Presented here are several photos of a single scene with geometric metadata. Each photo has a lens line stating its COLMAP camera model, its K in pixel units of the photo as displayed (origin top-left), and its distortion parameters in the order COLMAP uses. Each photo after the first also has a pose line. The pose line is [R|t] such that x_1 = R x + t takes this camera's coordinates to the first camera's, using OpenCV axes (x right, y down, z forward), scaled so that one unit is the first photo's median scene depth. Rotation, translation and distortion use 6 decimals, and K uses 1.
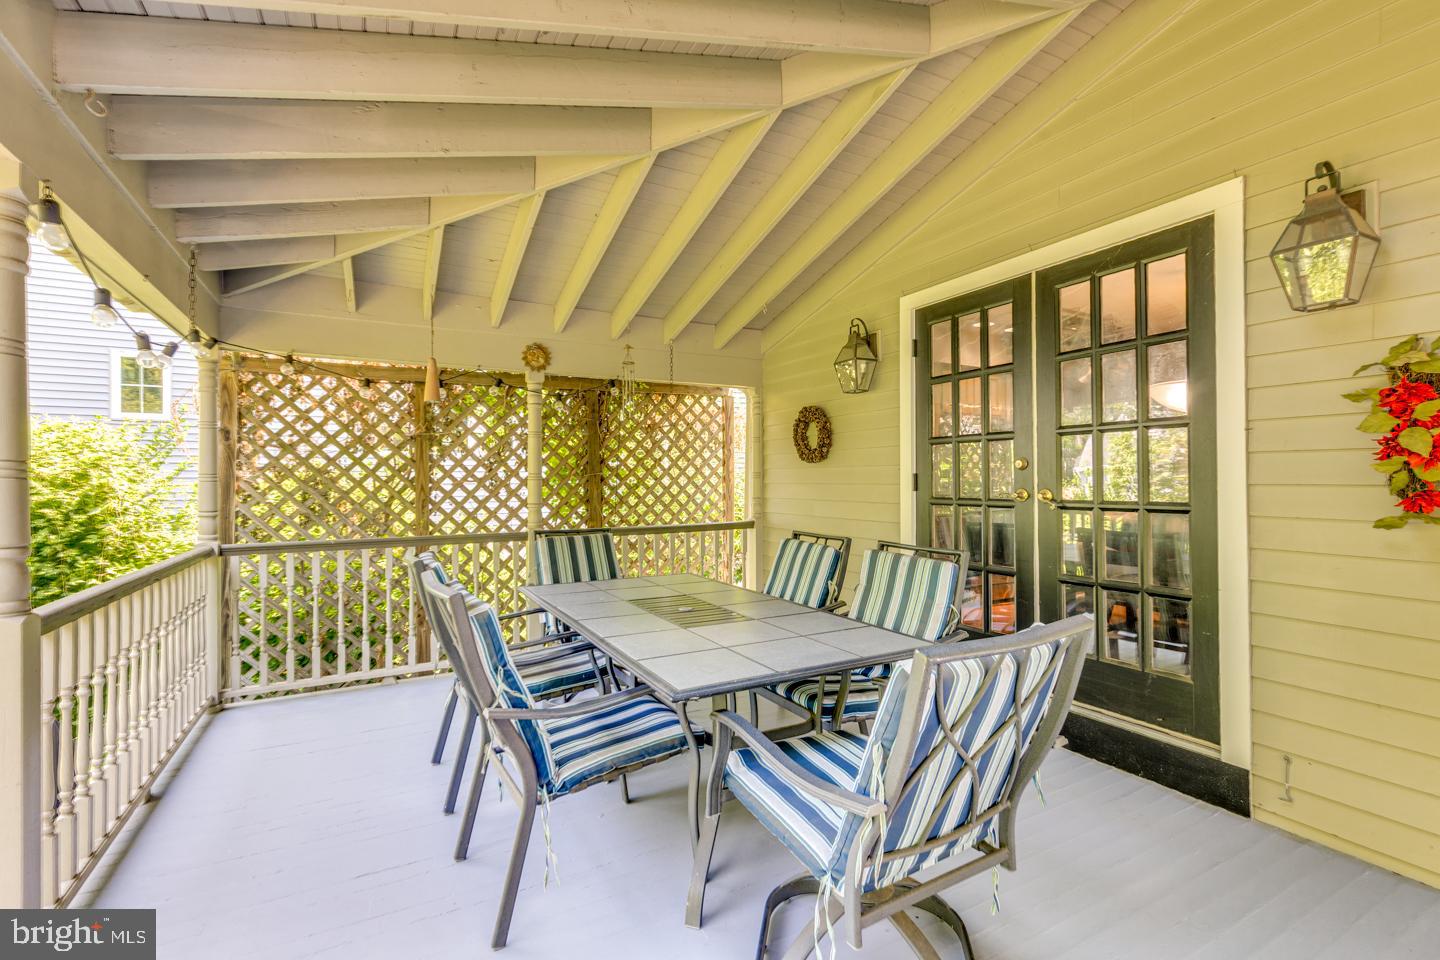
lens RADIAL K [[644.7, 0, 721.4], [0, 644.7, 477.2], [0, 0, 1]] dist [0.003545, -0.000476]
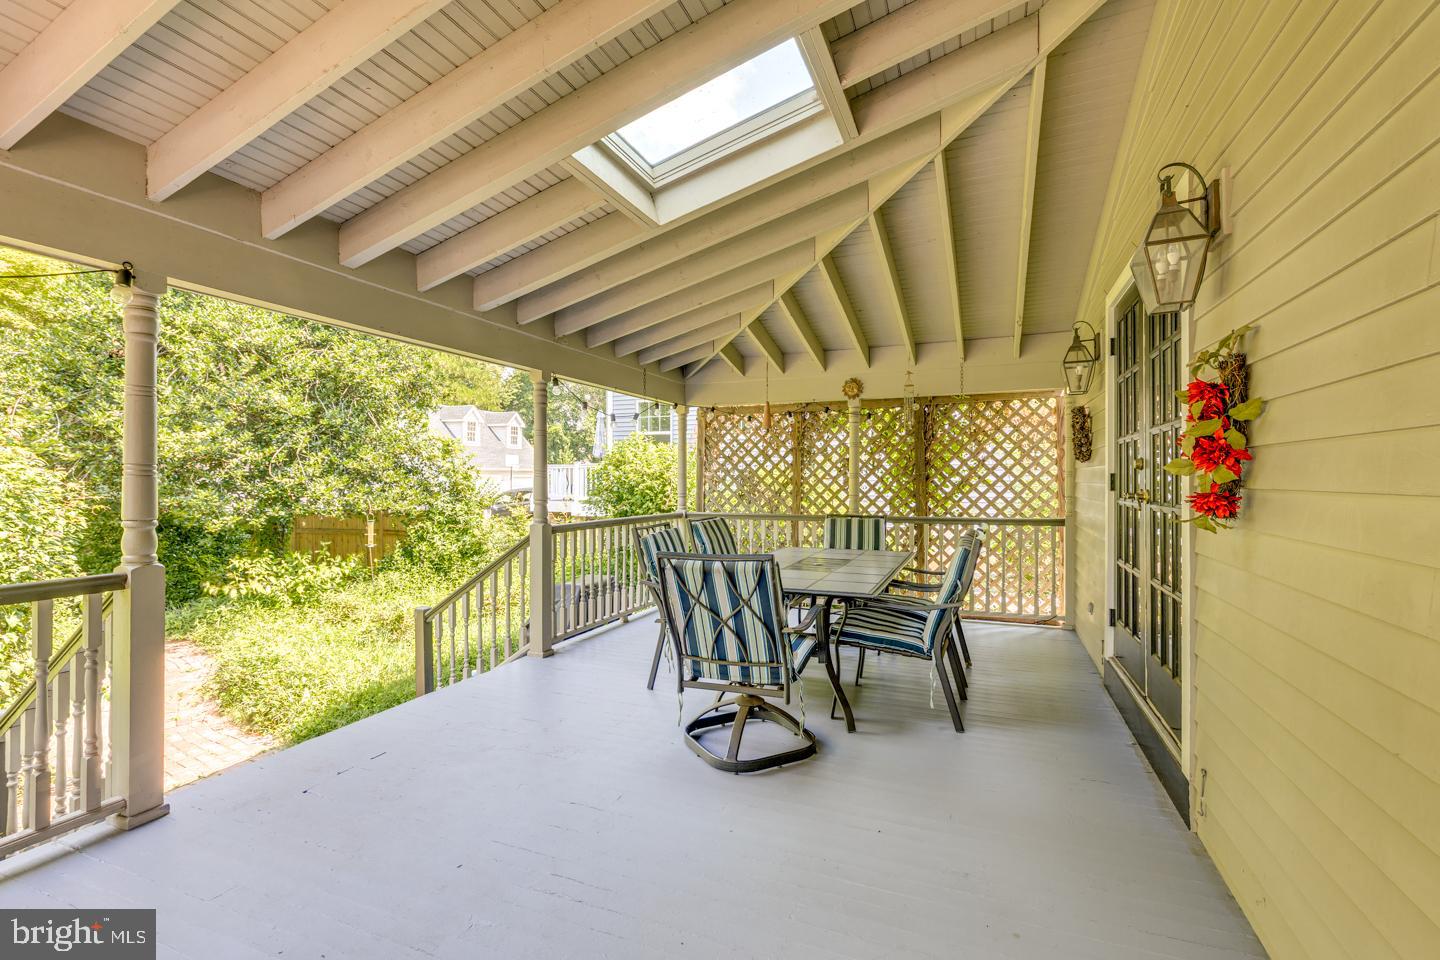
lens RADIAL K [[644.7, 0, 721.4], [0, 644.7, 477.2], [0, 0, 1]] dist [0.003545, -0.000476]
pose [[0.626271, 0.003576, -0.779597, 0.585551], [0.000710, 0.999986, 0.005157, -0.004594], [0.779605, -0.003783, 0.626260, -0.070661]]
